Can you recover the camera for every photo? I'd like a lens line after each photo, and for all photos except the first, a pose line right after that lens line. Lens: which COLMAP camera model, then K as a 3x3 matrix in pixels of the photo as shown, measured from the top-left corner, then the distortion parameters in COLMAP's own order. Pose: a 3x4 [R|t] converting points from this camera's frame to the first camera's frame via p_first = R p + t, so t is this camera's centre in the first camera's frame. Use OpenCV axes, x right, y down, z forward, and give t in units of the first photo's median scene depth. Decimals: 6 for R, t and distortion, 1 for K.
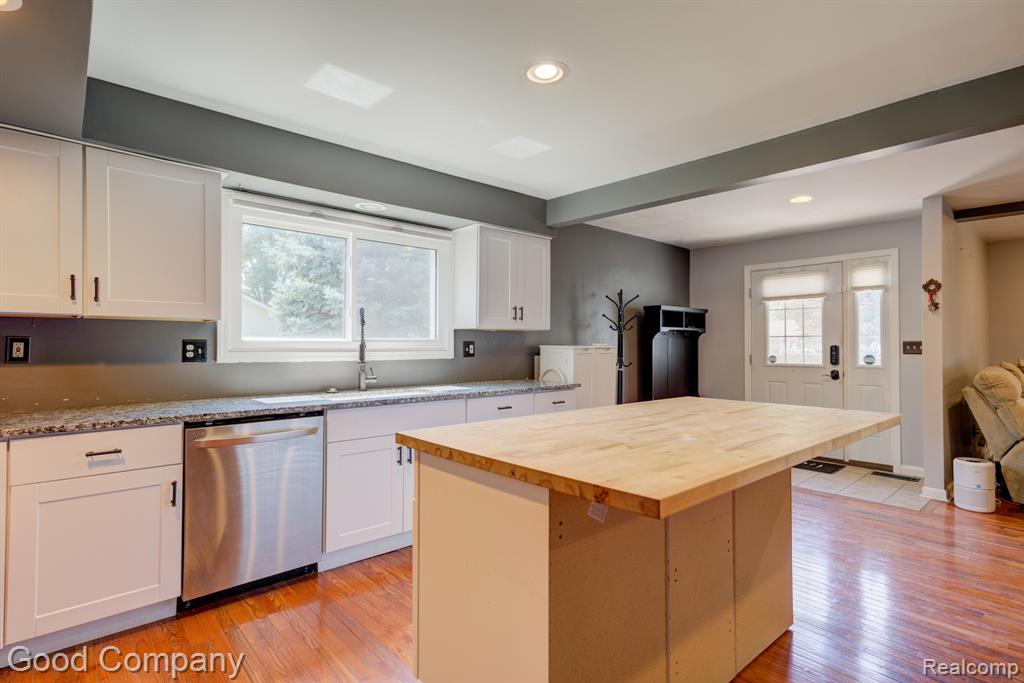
lens RADIAL K [[500.2, 0, 555.7], [0, 500.2, 339.9], [0, 0, 1]] dist [-0.031288, 0.045256]
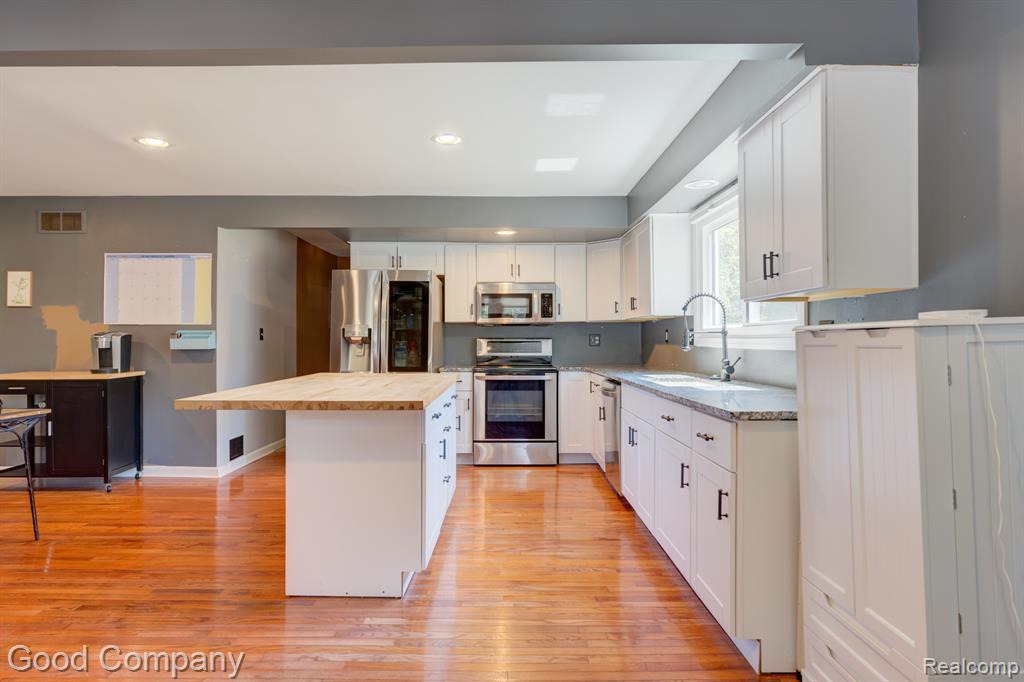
lens RADIAL K [[597.8, 0, 511.2], [0, 597.8, 334.1], [0, 0, 1]] dist [0.000493, 0.001380]
pose [[-0.703773, -0.006199, -0.710398, 0.709058], [0.008260, 0.999823, -0.016907, 0.033429], [0.710377, -0.017767, -0.703597, 1.587053]]
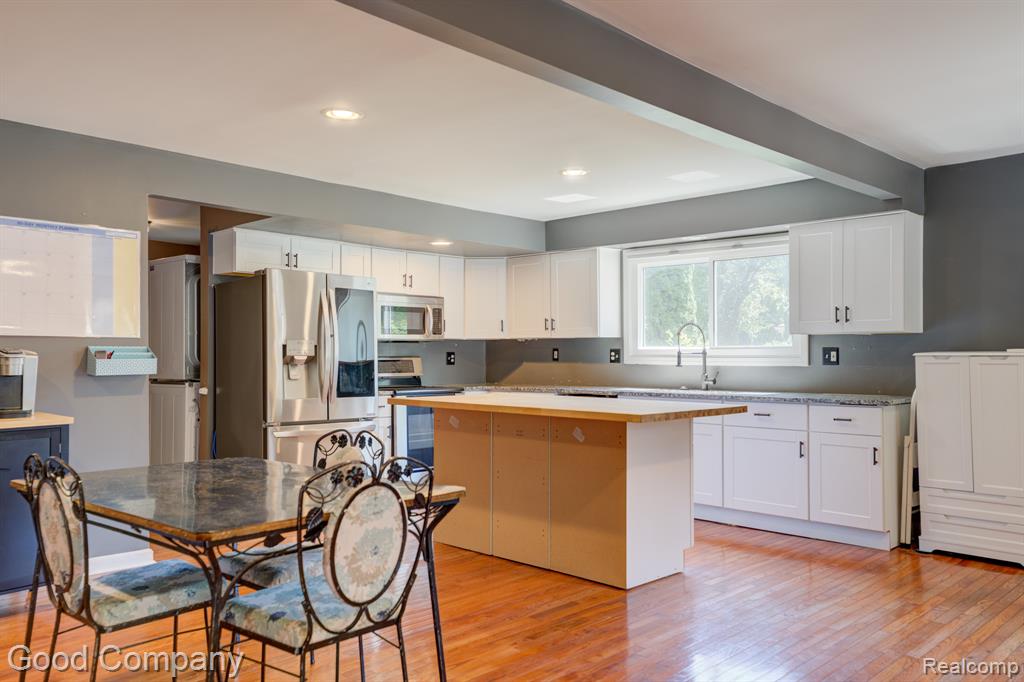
lens RADIAL K [[833.8, 0, 490.6], [0, 833.8, 347.6], [0, 0, 1]] dist [0.085785, 0.006152]
pose [[0.040524, -0.007572, -0.999150, 1.708903], [0.010777, 0.999916, -0.007141, 0.008862], [0.999120, -0.010478, 0.040602, 0.434424]]
